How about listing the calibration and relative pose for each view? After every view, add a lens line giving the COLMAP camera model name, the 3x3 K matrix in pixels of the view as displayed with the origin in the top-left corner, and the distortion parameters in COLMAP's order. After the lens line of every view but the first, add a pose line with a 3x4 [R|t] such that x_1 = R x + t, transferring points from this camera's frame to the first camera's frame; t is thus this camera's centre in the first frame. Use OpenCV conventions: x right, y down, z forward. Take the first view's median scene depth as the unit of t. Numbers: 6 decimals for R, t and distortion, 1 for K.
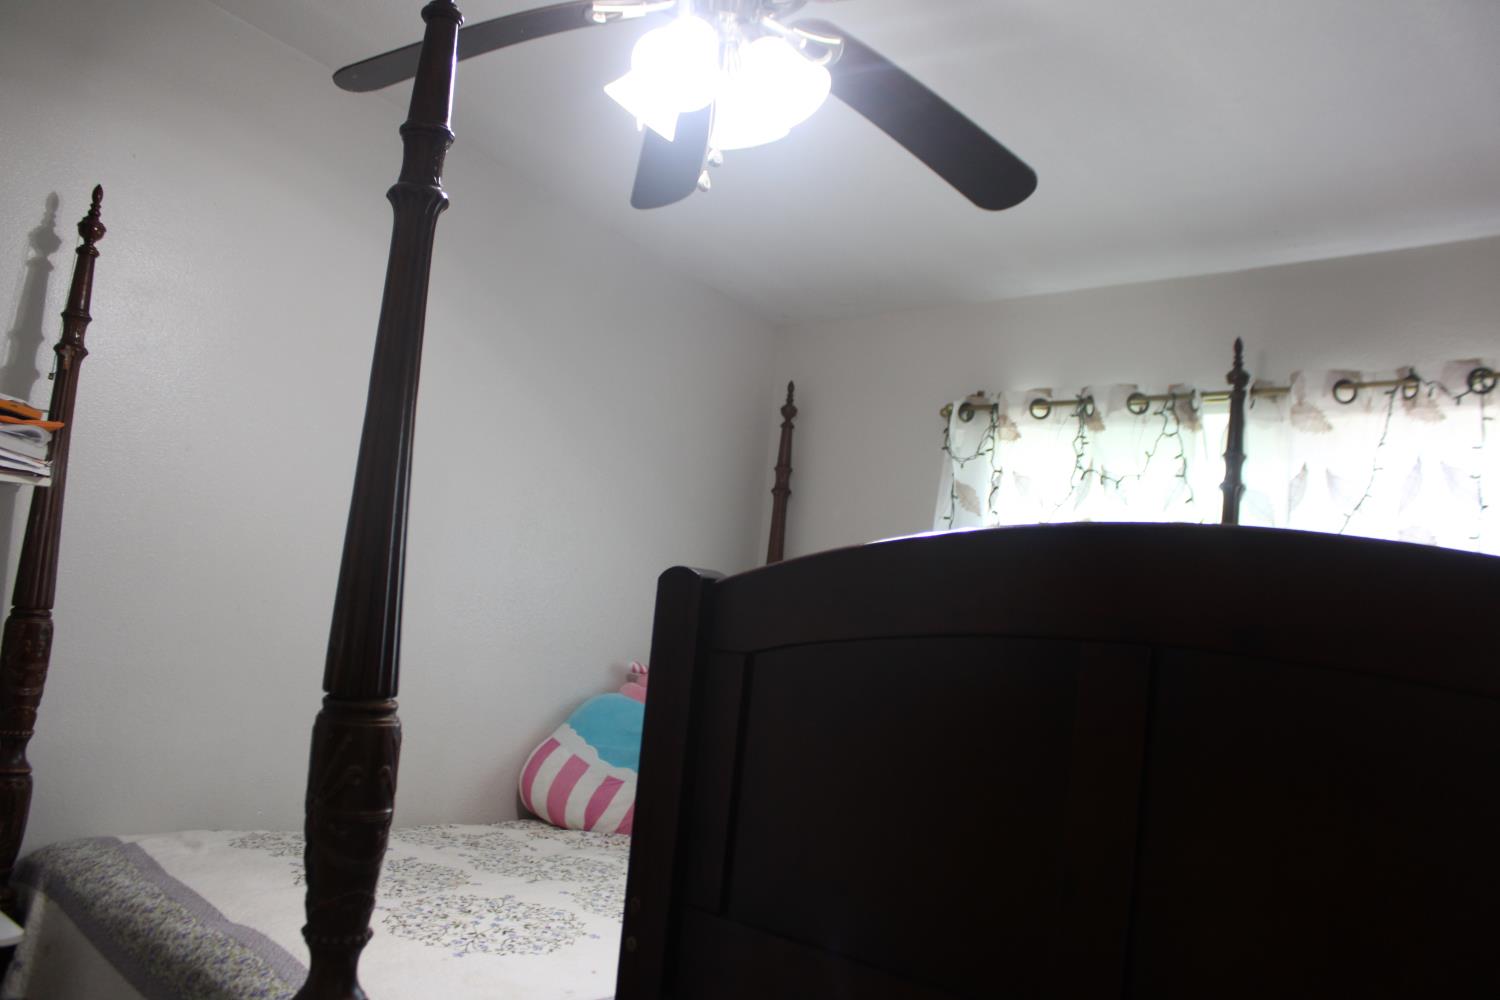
lens RADIAL K [[1249.7, 0, 745.1], [0, 1249.7, 494.6], [0, 0, 1]] dist [-0.161573, 0.142797]
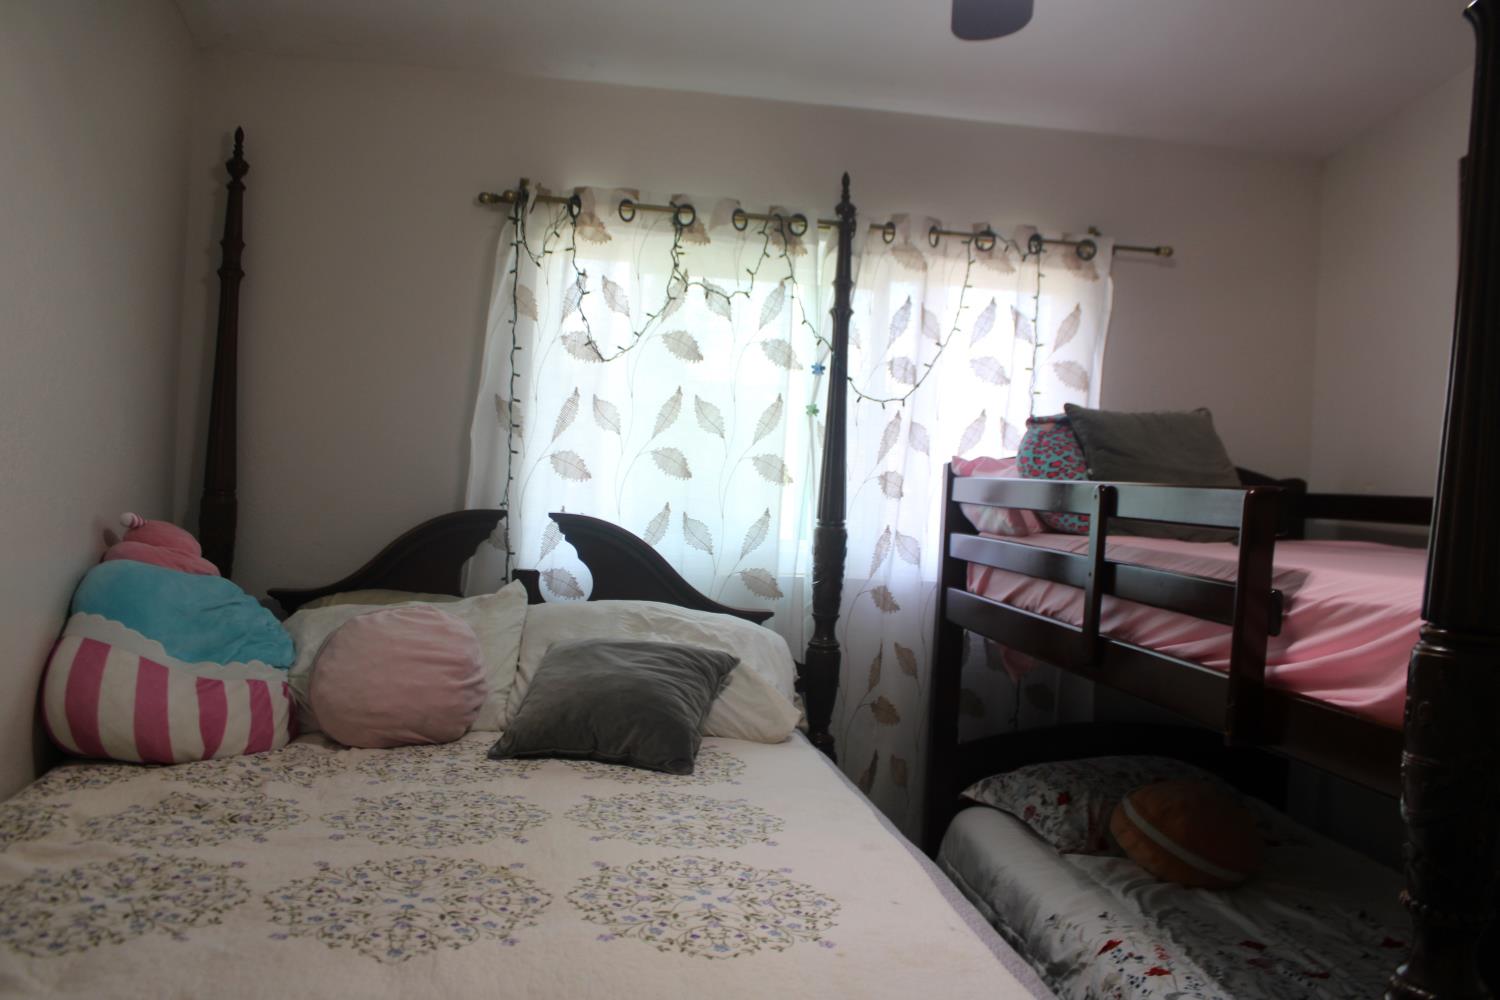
lens RADIAL K [[1249.7, 0, 746.5], [0, 1249.7, 504.7], [0, 0, 1]] dist [-0.161573, 0.142797]
pose [[0.574665, -0.071898, 0.815225, -0.515189], [-0.072610, 0.987726, 0.138295, 0.014731], [-0.815161, -0.138666, 0.562391, 0.399480]]
